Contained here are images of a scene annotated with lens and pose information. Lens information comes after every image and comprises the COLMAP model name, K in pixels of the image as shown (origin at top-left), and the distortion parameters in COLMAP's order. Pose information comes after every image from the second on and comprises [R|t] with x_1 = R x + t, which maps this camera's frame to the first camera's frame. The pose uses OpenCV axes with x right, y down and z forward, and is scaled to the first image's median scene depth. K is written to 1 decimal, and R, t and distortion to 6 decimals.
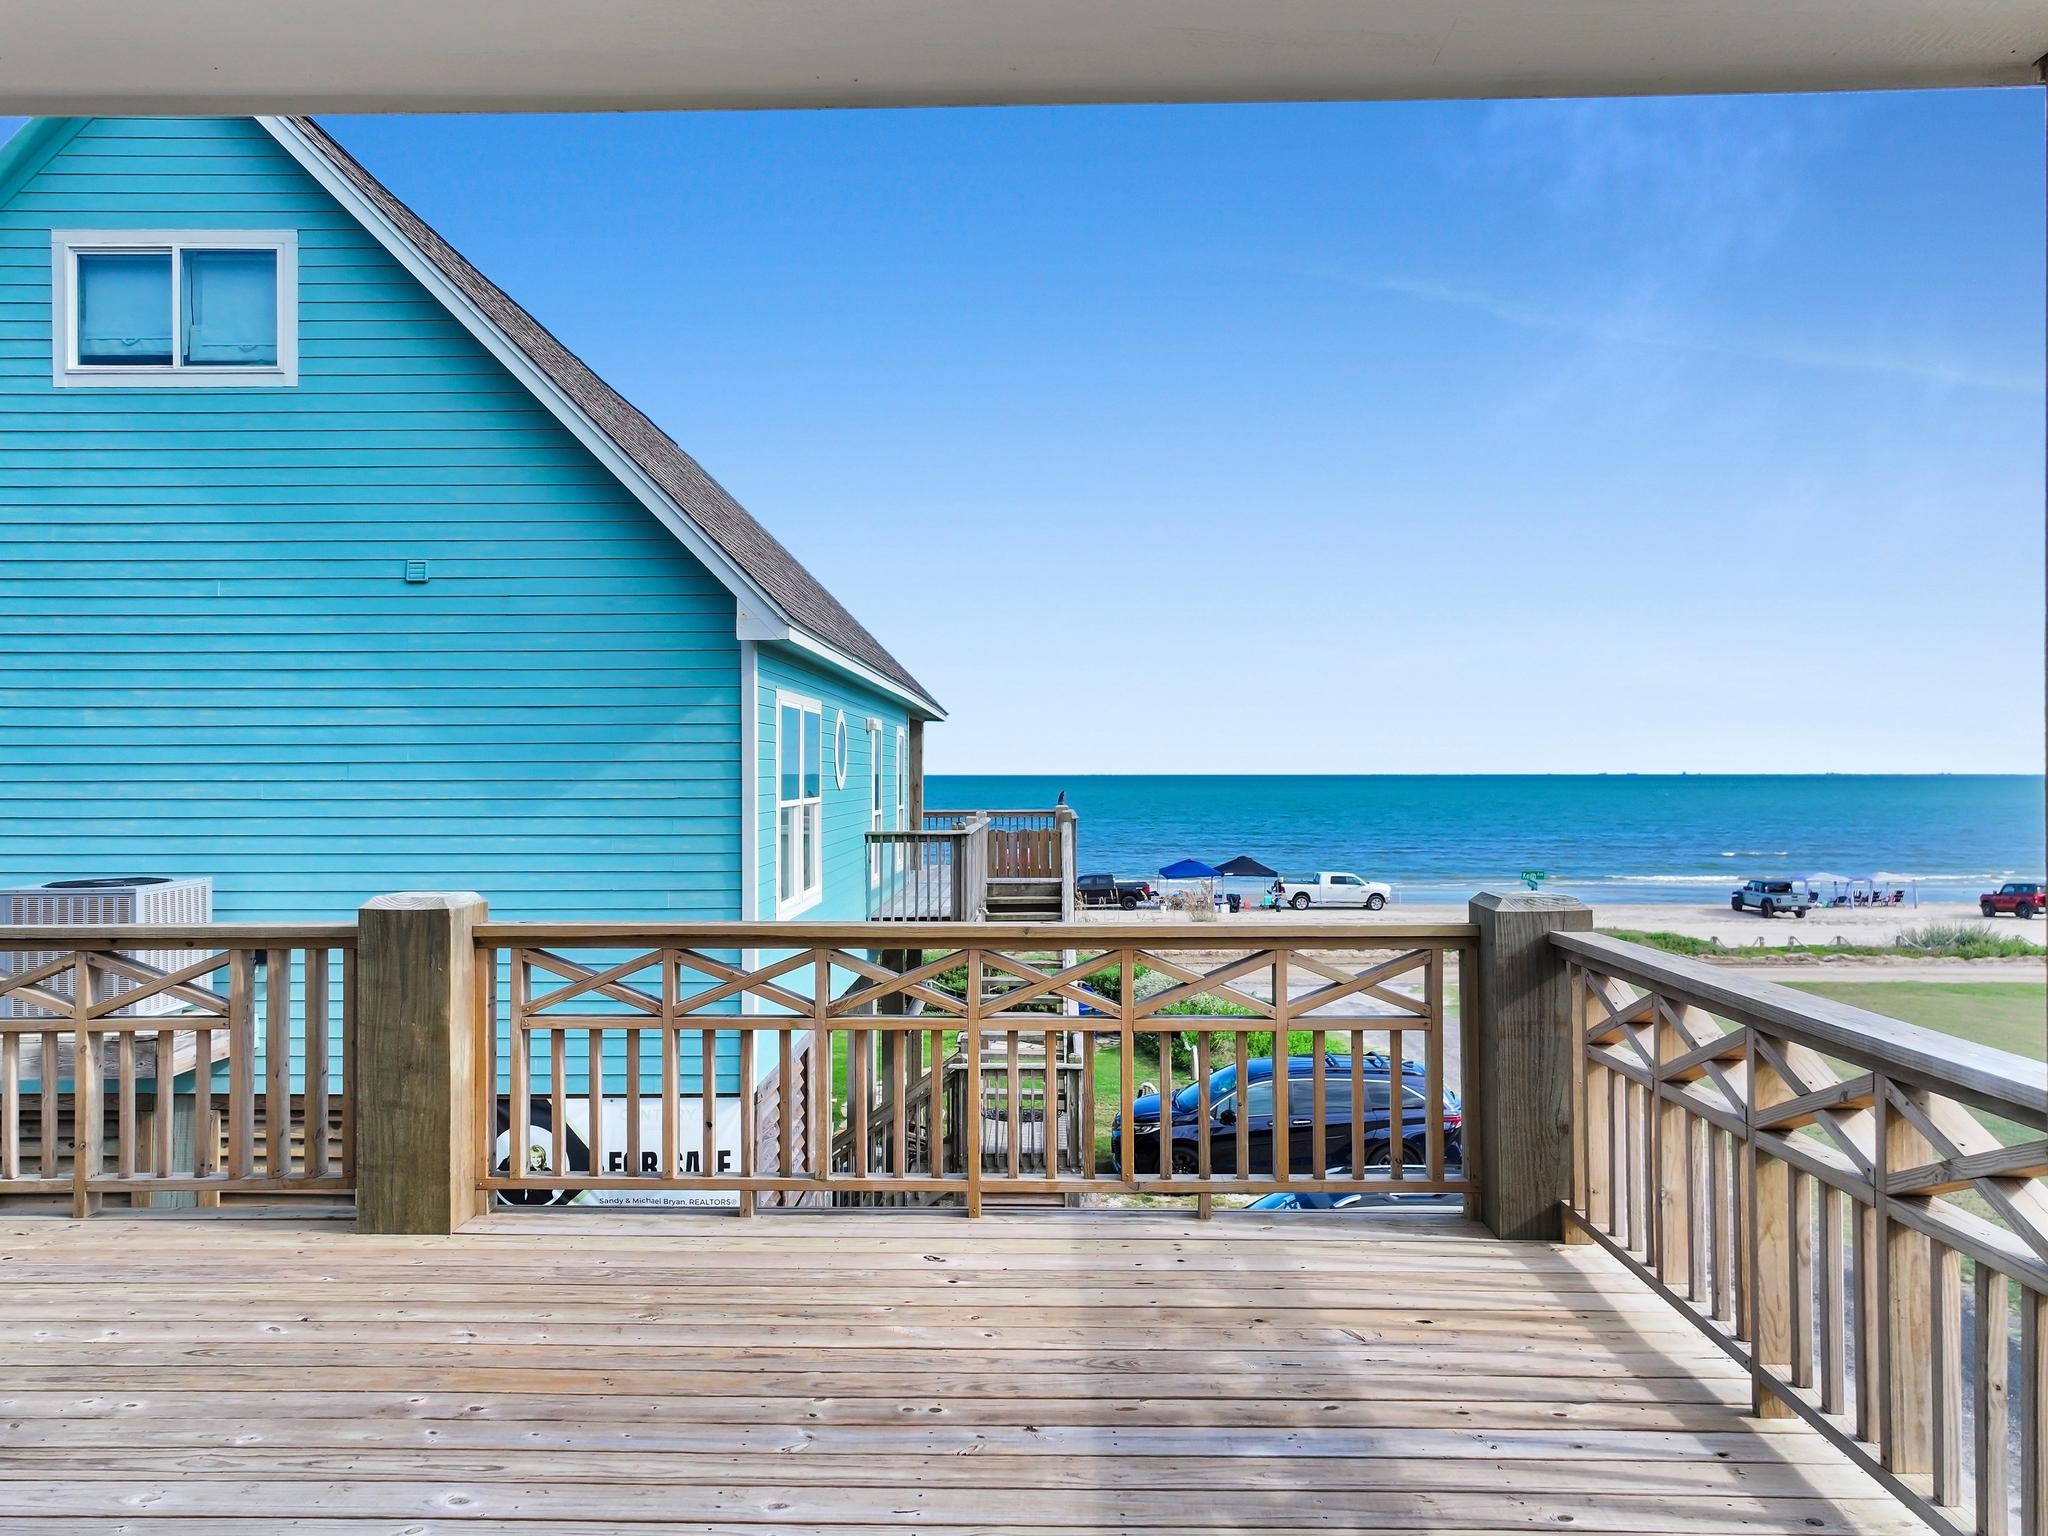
lens RADIAL K [[1459.2, 0, 1027.1], [0, 1459.2, 763.3], [0, 0, 1]] dist [-0.002739, 0.001927]
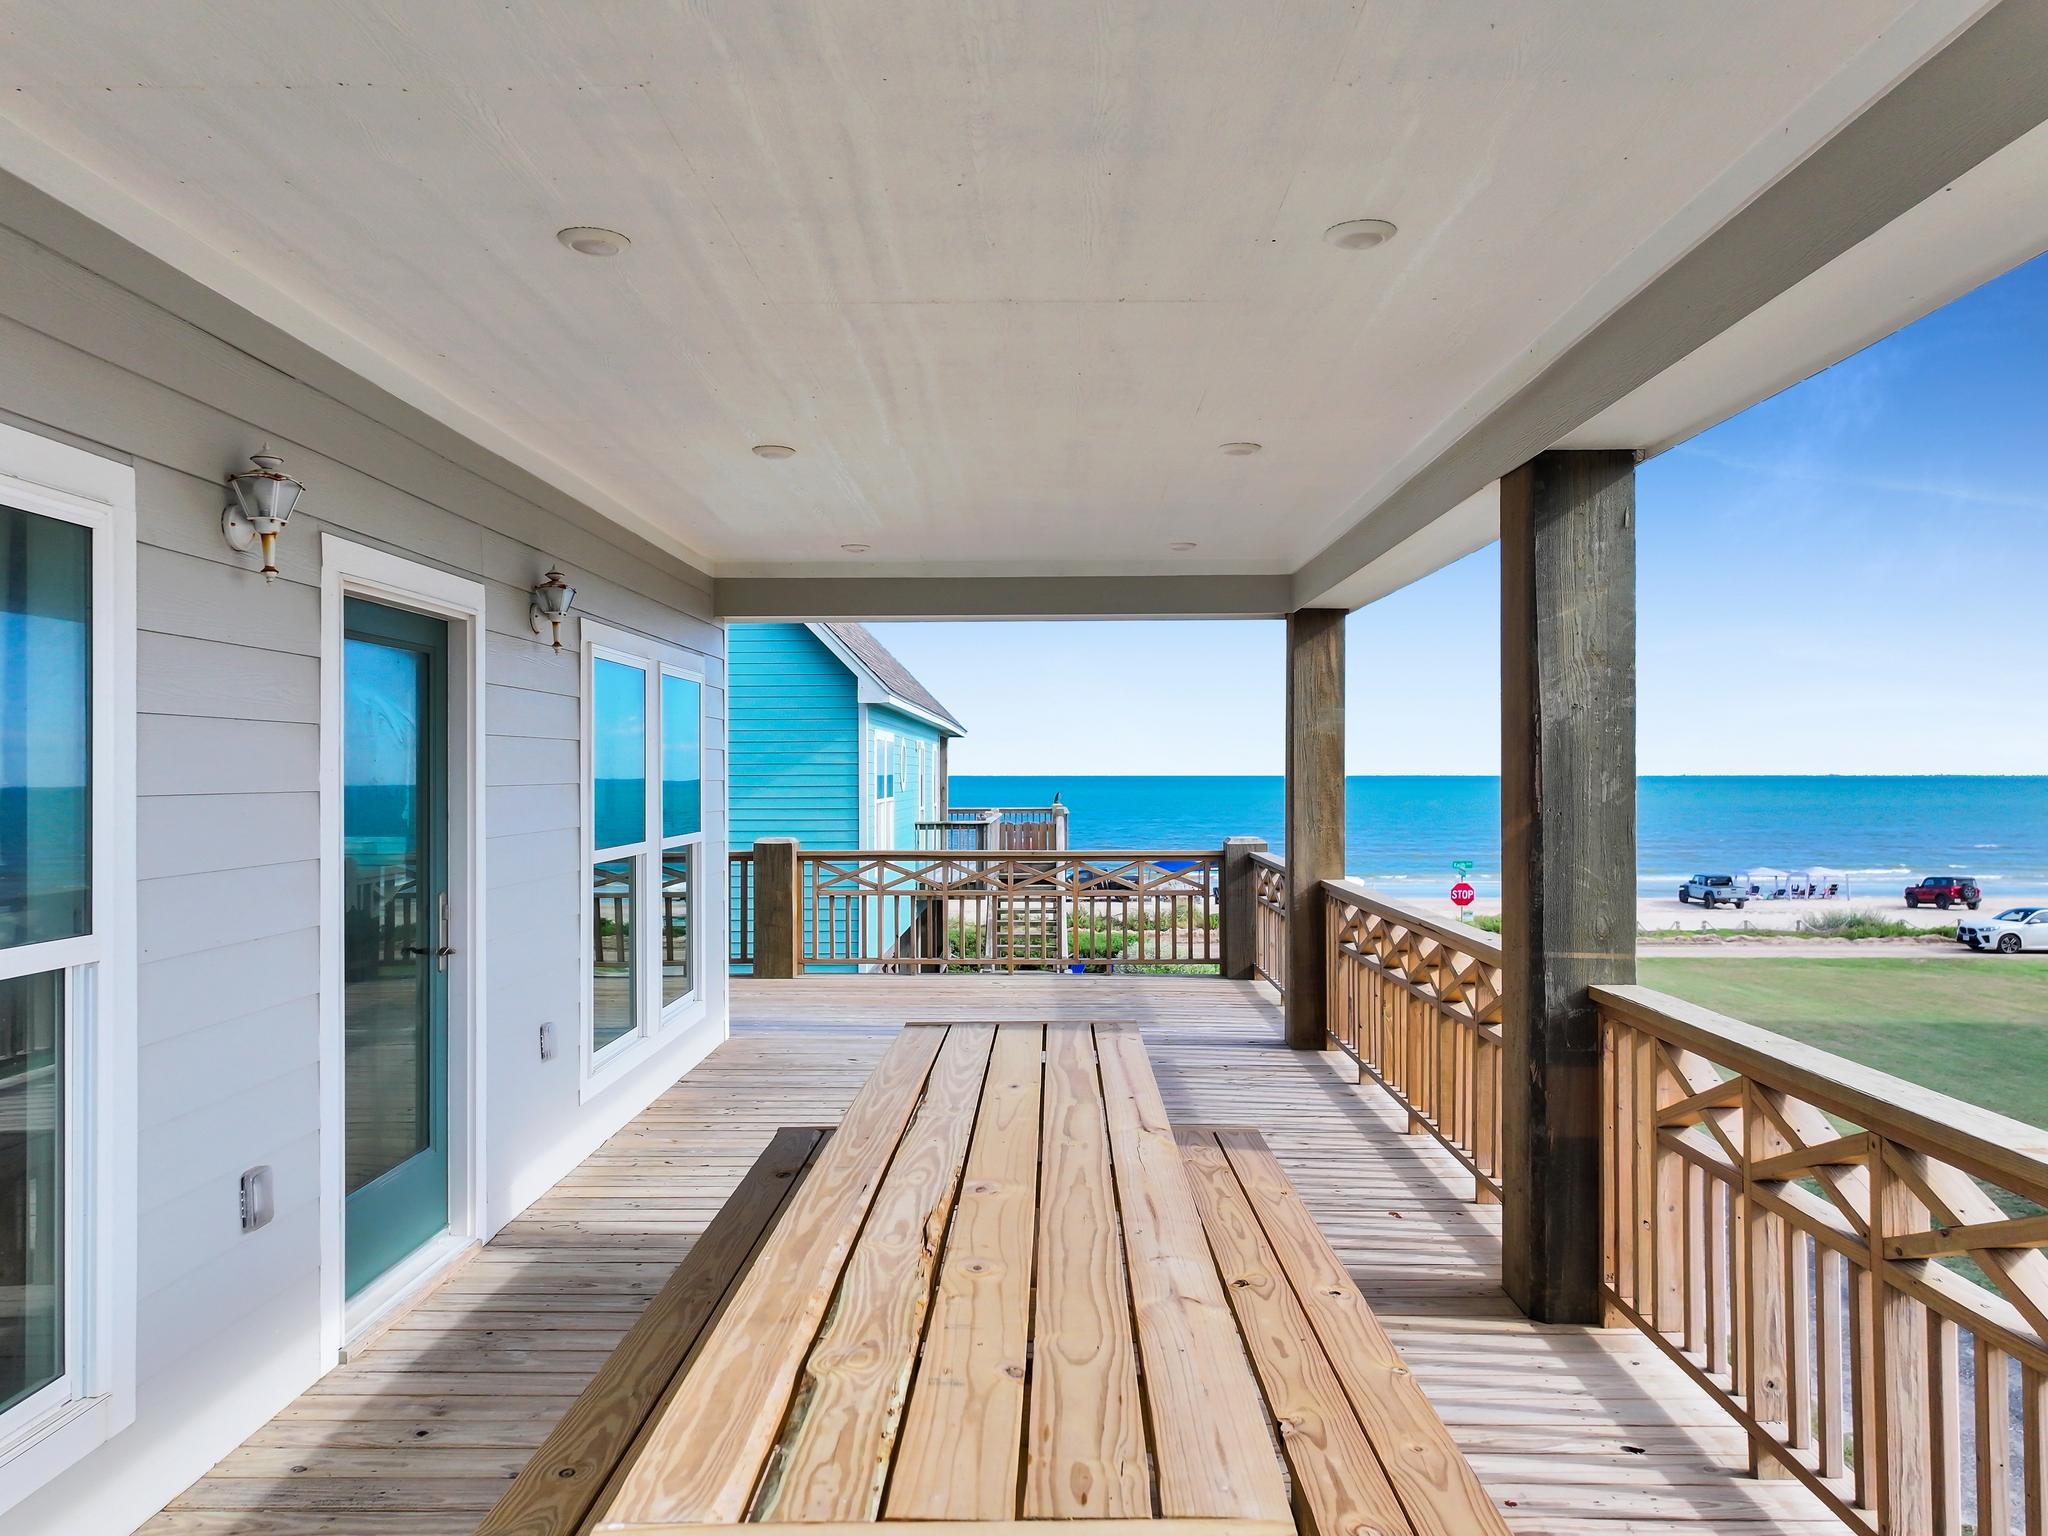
lens RADIAL K [[1459.2, 0, 1018.1], [0, 1459.2, 767.6], [0, 0, 1]] dist [-0.002739, 0.001927]
pose [[0.999979, 0.000750, -0.006496, -0.002065], [-0.000732, 0.999996, 0.002775, -0.006436], [0.006498, -0.002770, 0.999975, -0.288027]]
